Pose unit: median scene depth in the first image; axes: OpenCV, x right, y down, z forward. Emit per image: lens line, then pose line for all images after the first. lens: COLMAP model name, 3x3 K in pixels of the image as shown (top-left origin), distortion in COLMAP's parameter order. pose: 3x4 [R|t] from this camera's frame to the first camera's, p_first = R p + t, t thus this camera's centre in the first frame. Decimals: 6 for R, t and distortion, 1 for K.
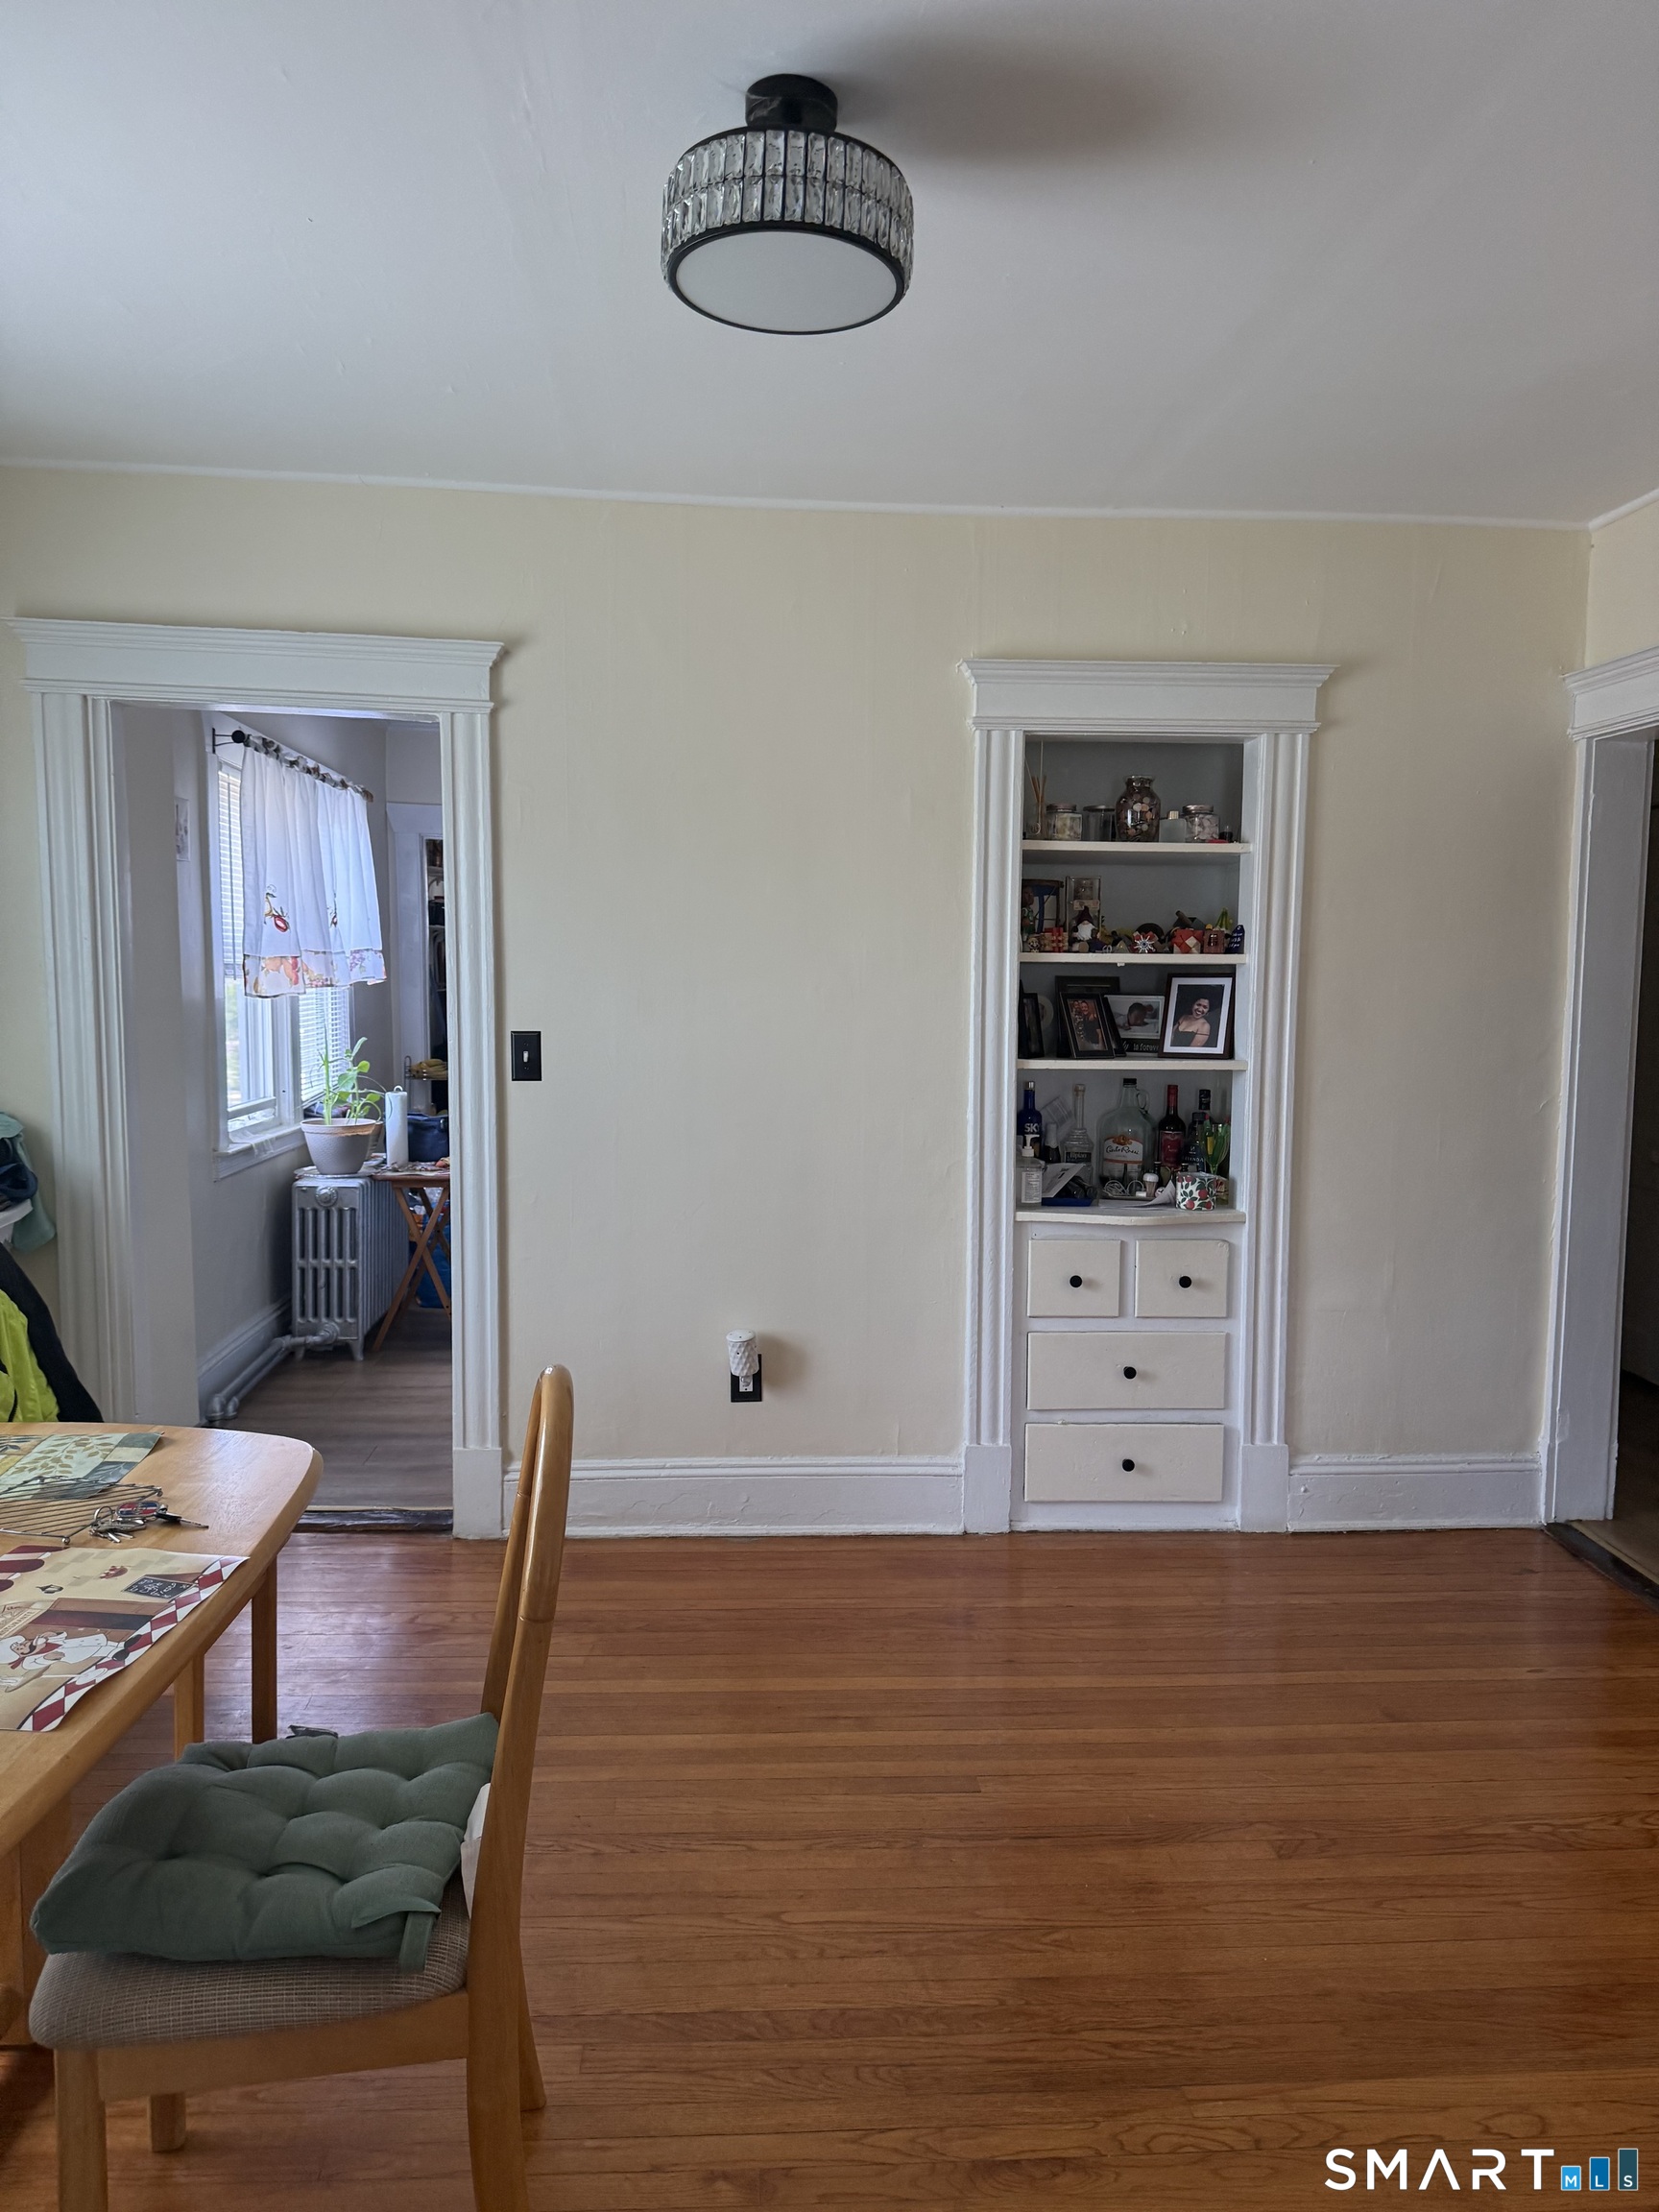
lens RADIAL K [[1604.8, 0, 836.0], [0, 1604.8, 1124.4], [0, 0, 1]] dist [0.180563, -0.358960]
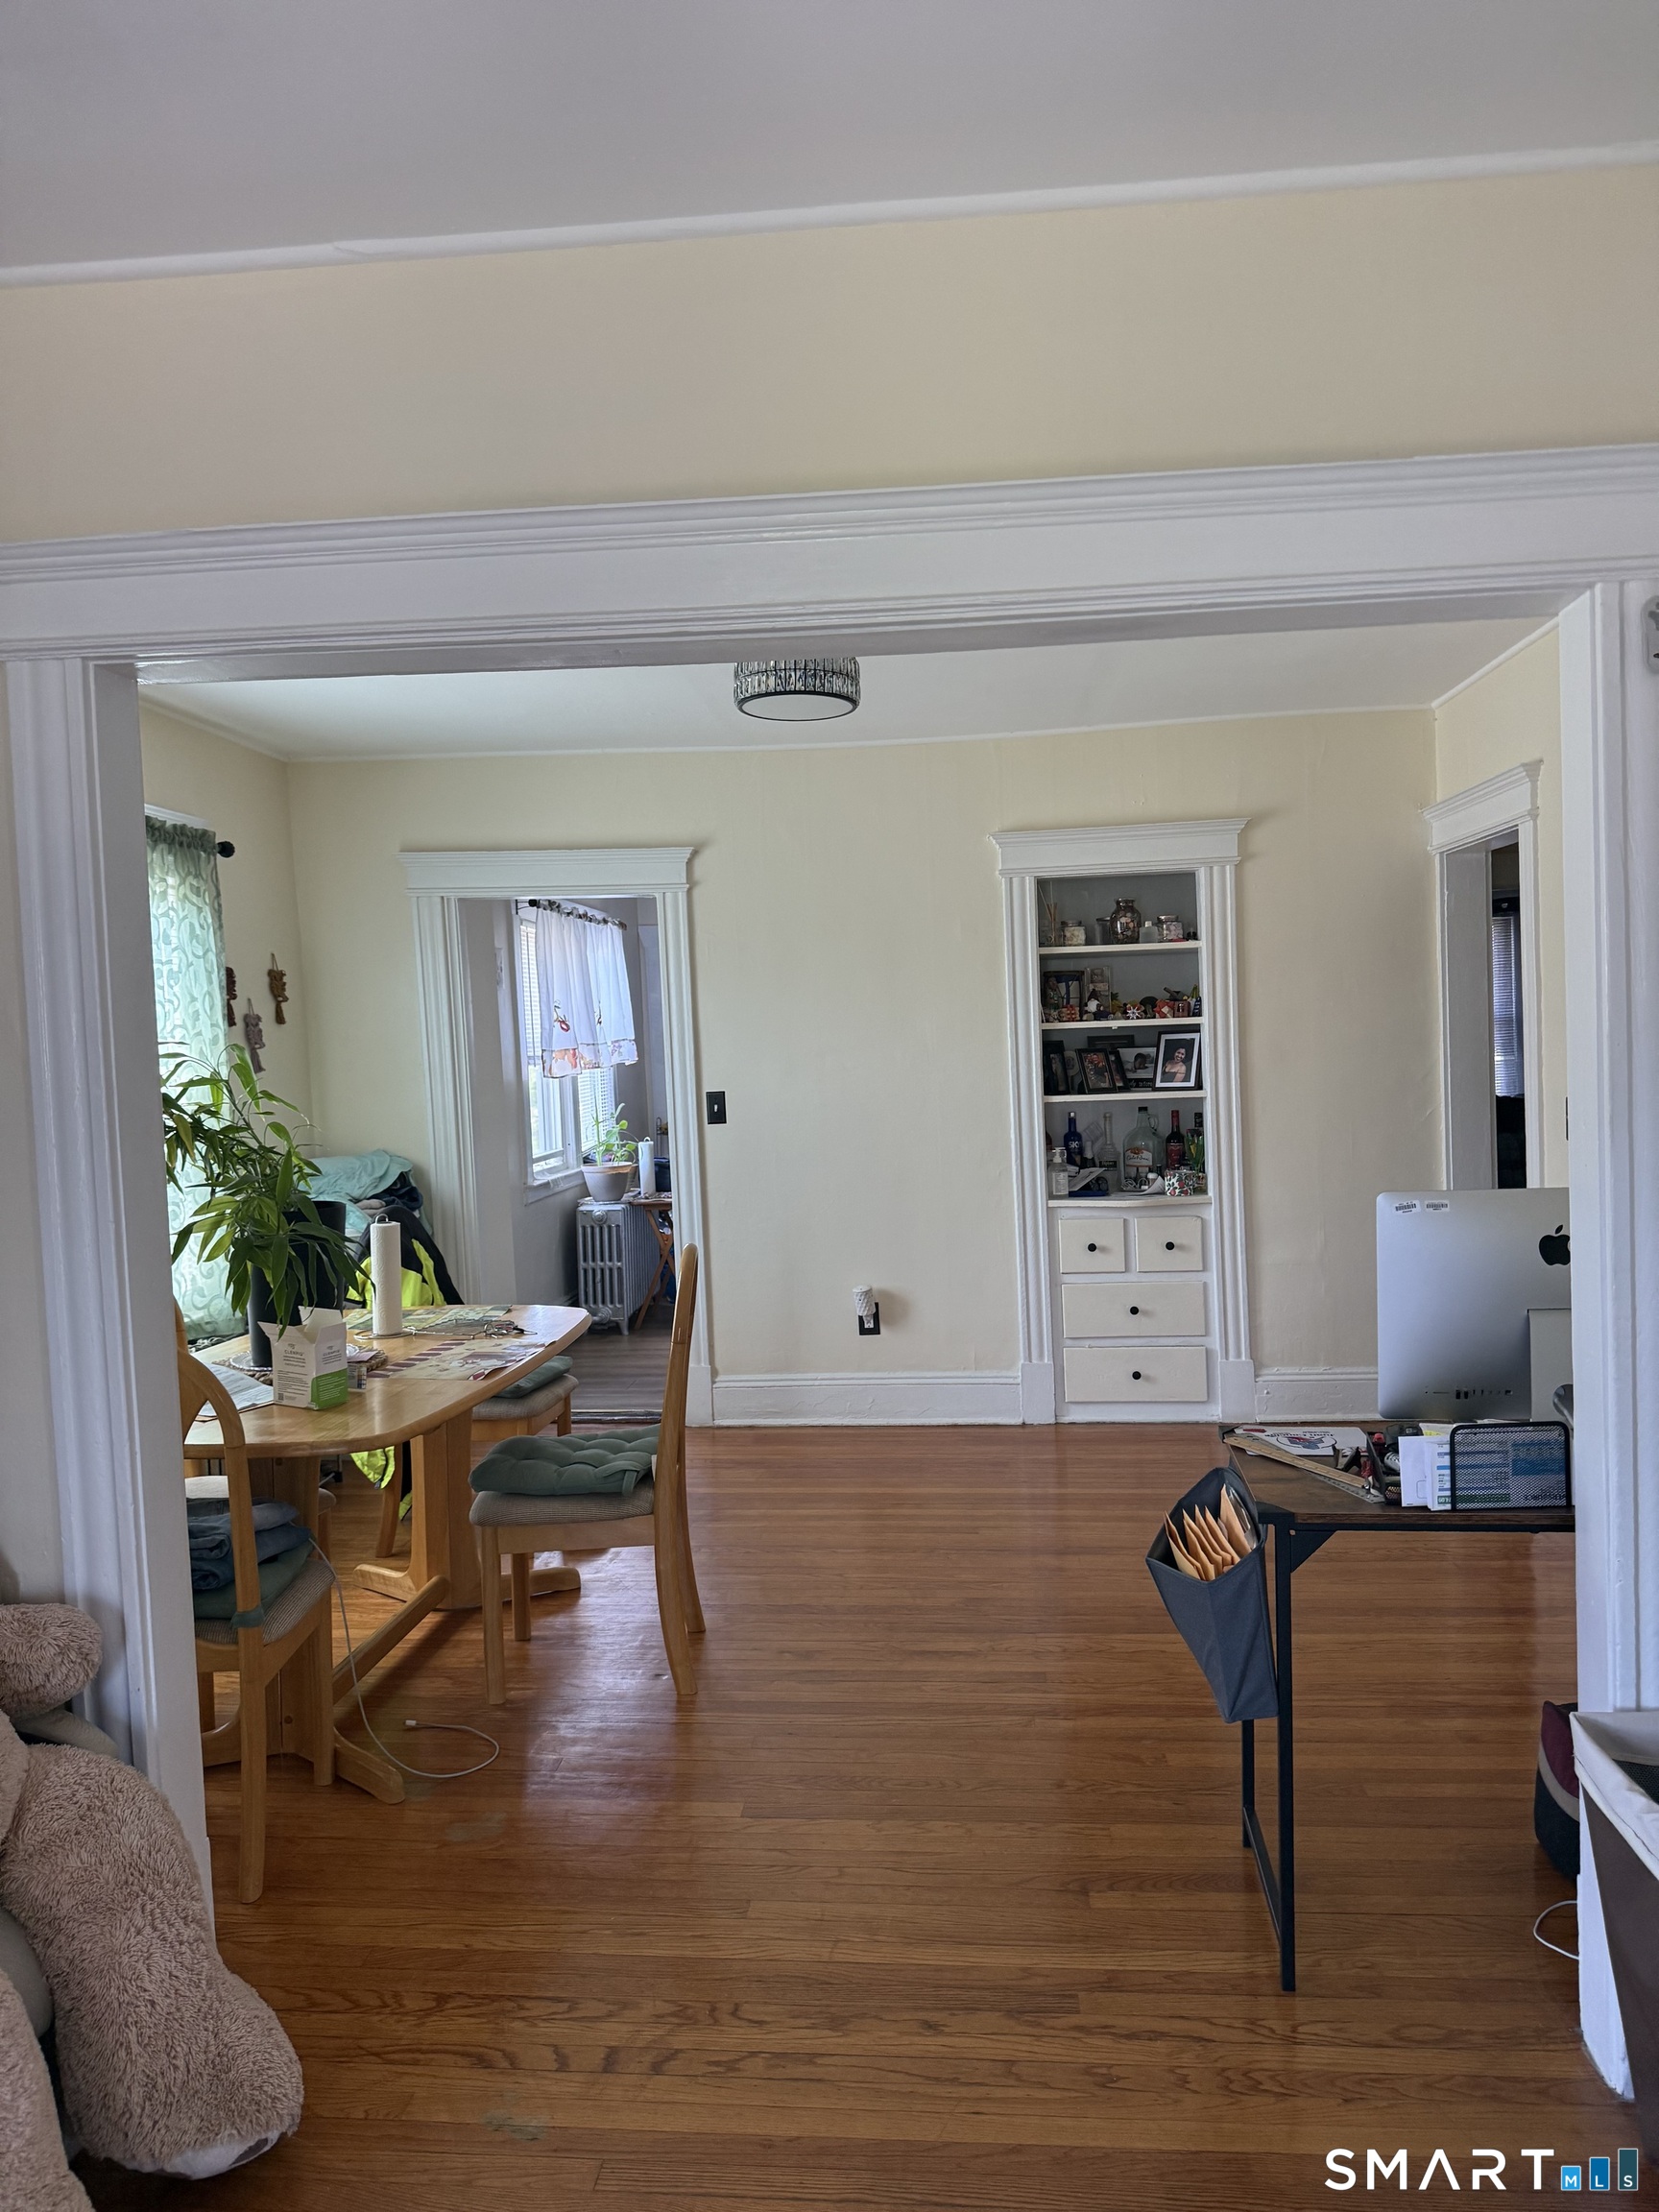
lens RADIAL K [[1604.8, 0, 836.0], [0, 1604.8, 1124.4], [0, 0, 1]] dist [0.180563, -0.358960]
pose [[0.985796, -0.040234, -0.163054, 0.159649], [0.034234, 0.998635, -0.039441, 0.035565], [0.164419, 0.033299, 0.985828, -0.459886]]
